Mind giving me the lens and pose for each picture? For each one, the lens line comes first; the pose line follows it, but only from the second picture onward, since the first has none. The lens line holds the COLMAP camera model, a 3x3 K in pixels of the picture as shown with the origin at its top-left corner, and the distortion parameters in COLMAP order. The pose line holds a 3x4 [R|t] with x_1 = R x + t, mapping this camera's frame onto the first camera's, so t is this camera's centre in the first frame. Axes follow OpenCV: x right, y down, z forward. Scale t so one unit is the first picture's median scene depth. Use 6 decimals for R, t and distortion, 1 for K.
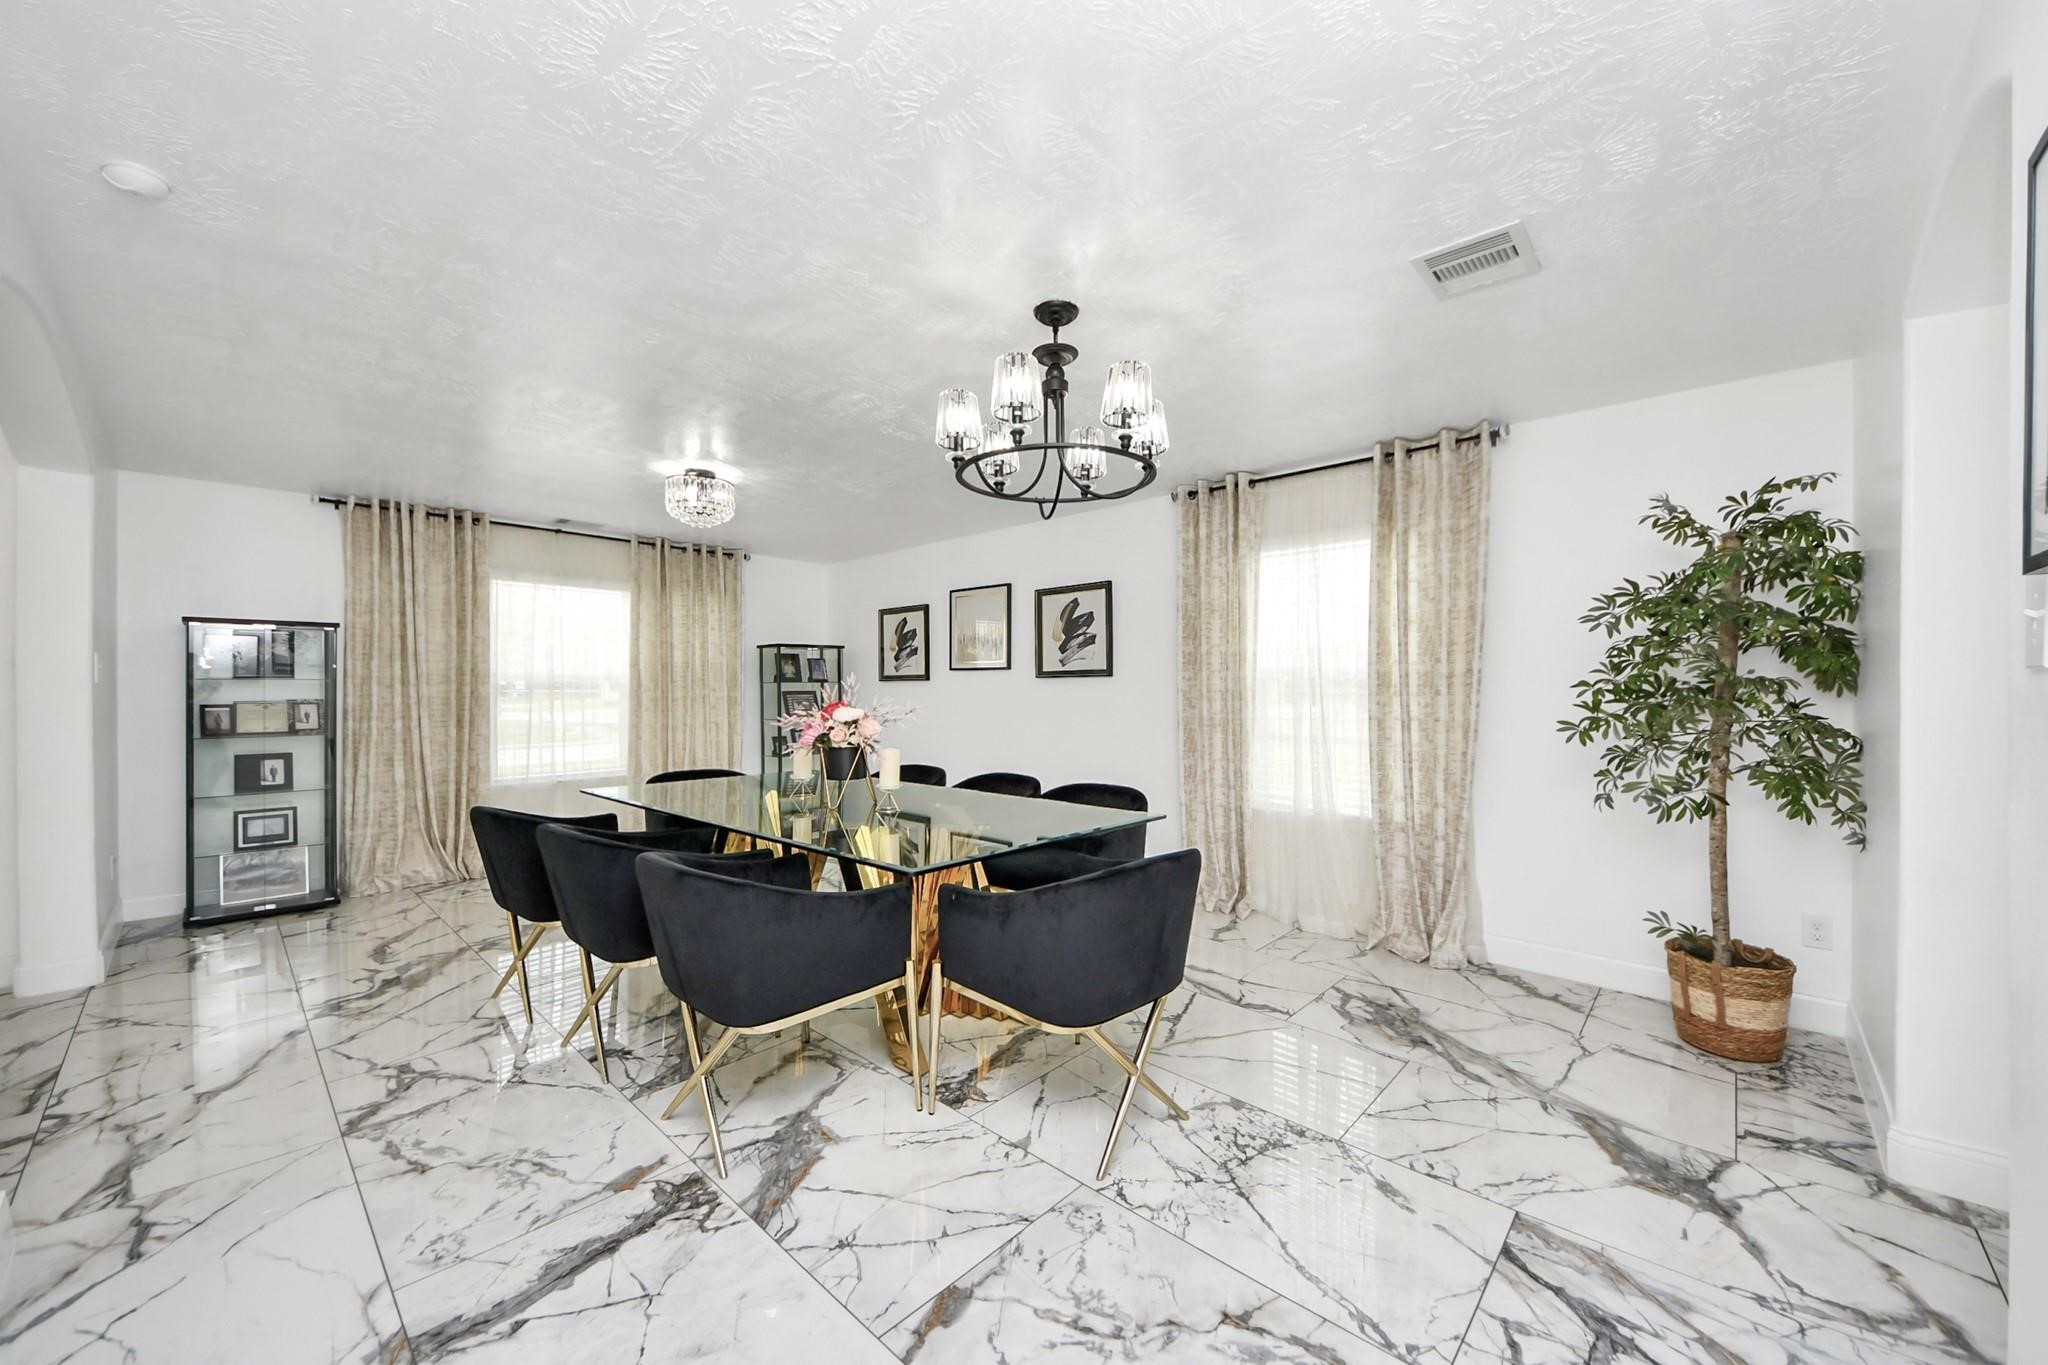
lens RADIAL K [[770.2, 0, 944.0], [0, 770.2, 687.5], [0, 0, 1]] dist [-0.000620, -0.000254]
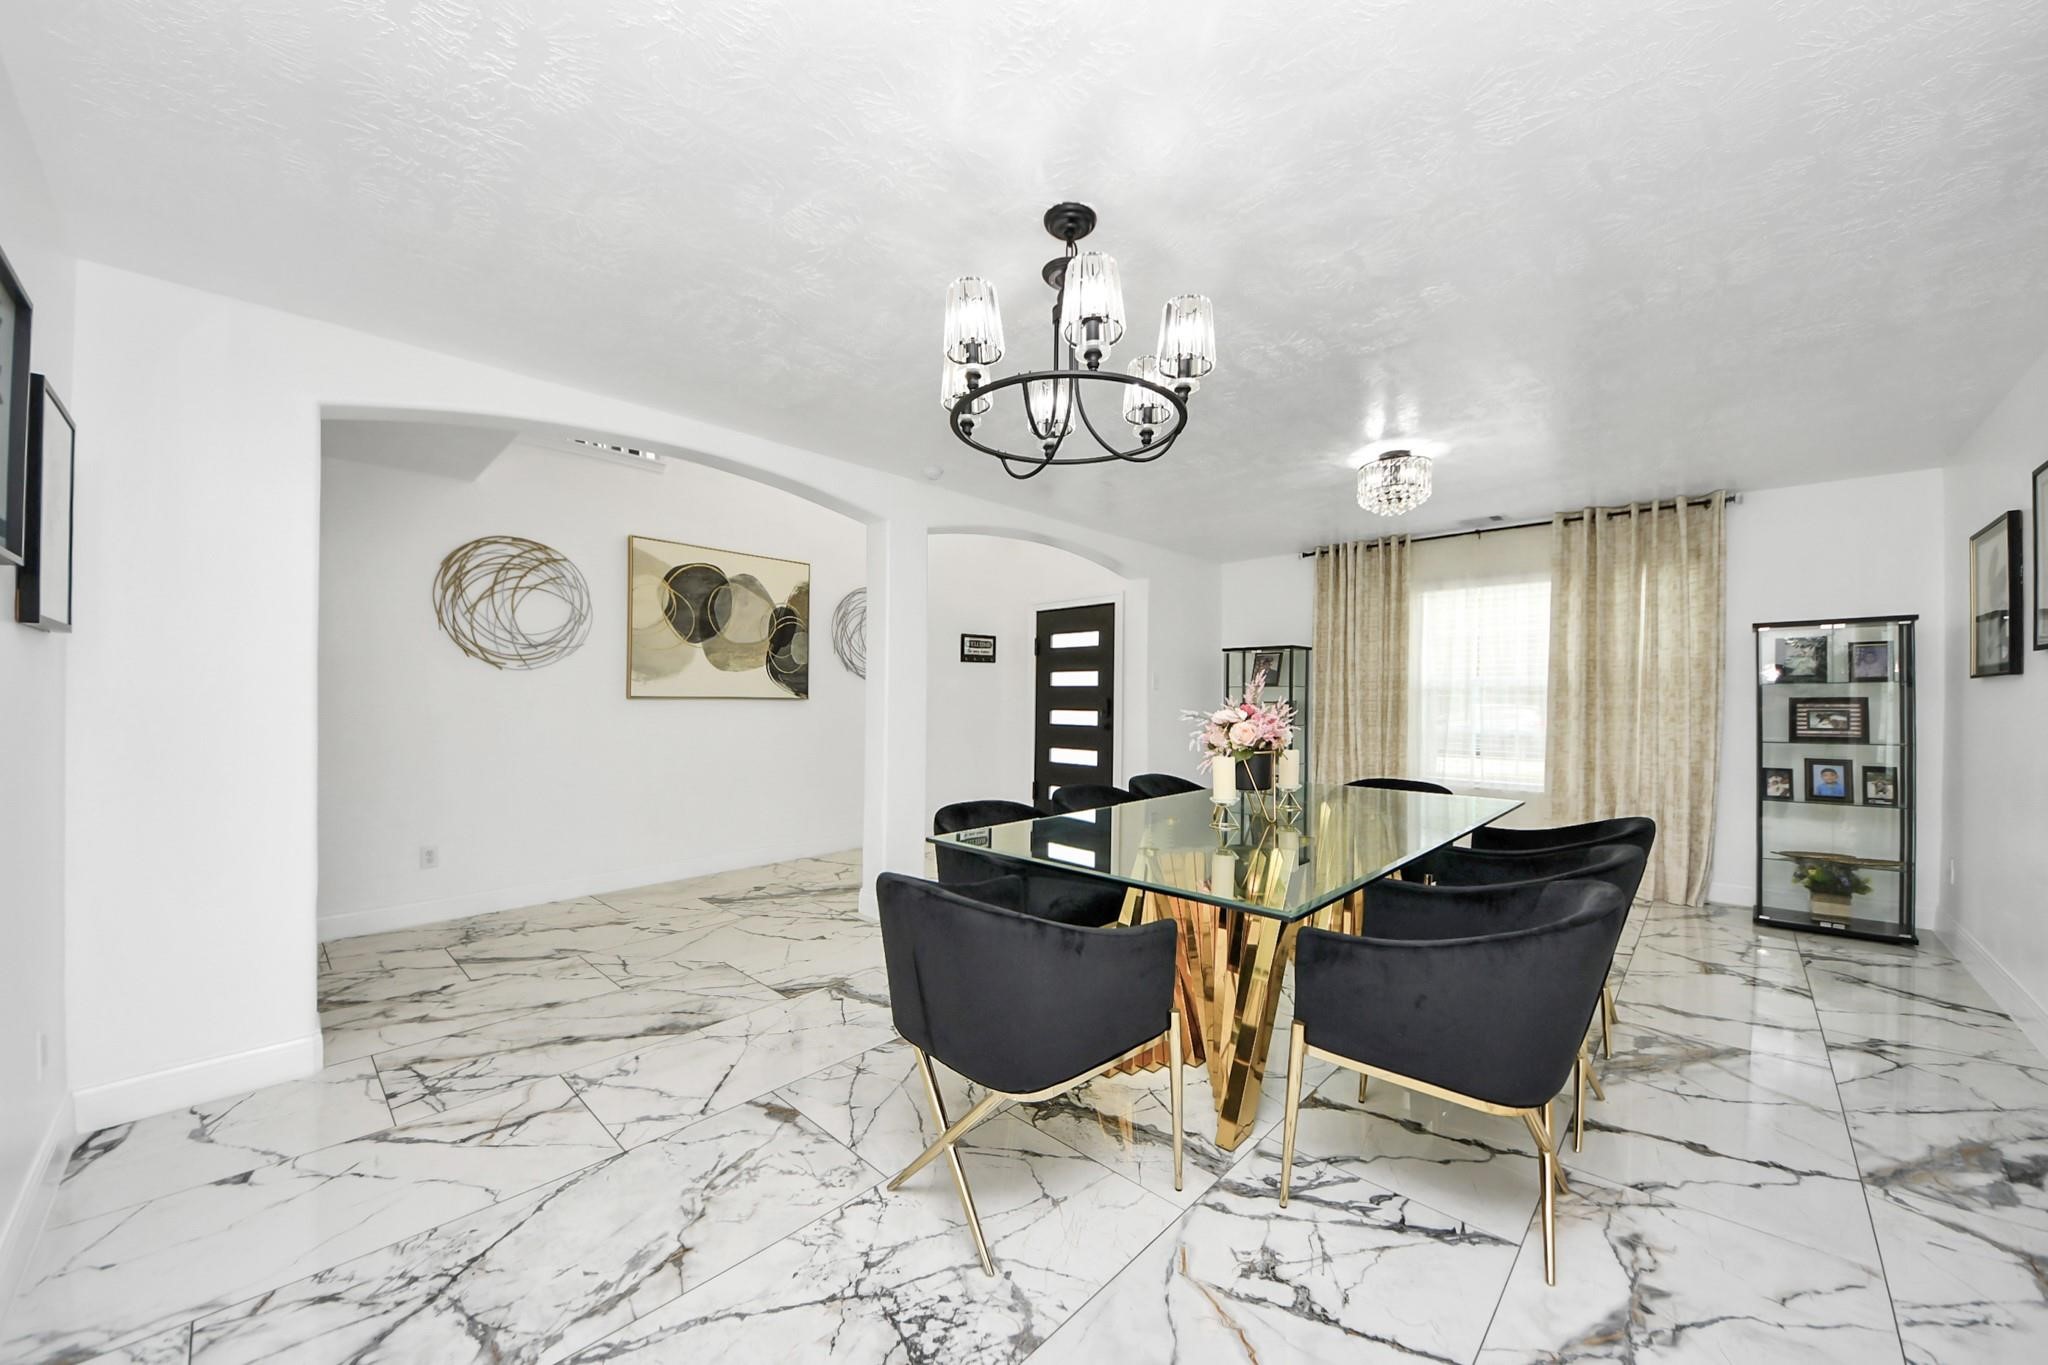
lens RADIAL K [[734.9, 0, 1039.0], [0, 734.9, 693.3], [0, 0, 1]] dist [0.027713, -0.019207]
pose [[0.052167, -0.006277, -0.998619, 0.457302], [-0.004848, 0.999967, -0.006538, 0.010341], [0.998627, 0.005182, 0.052135, 0.454969]]
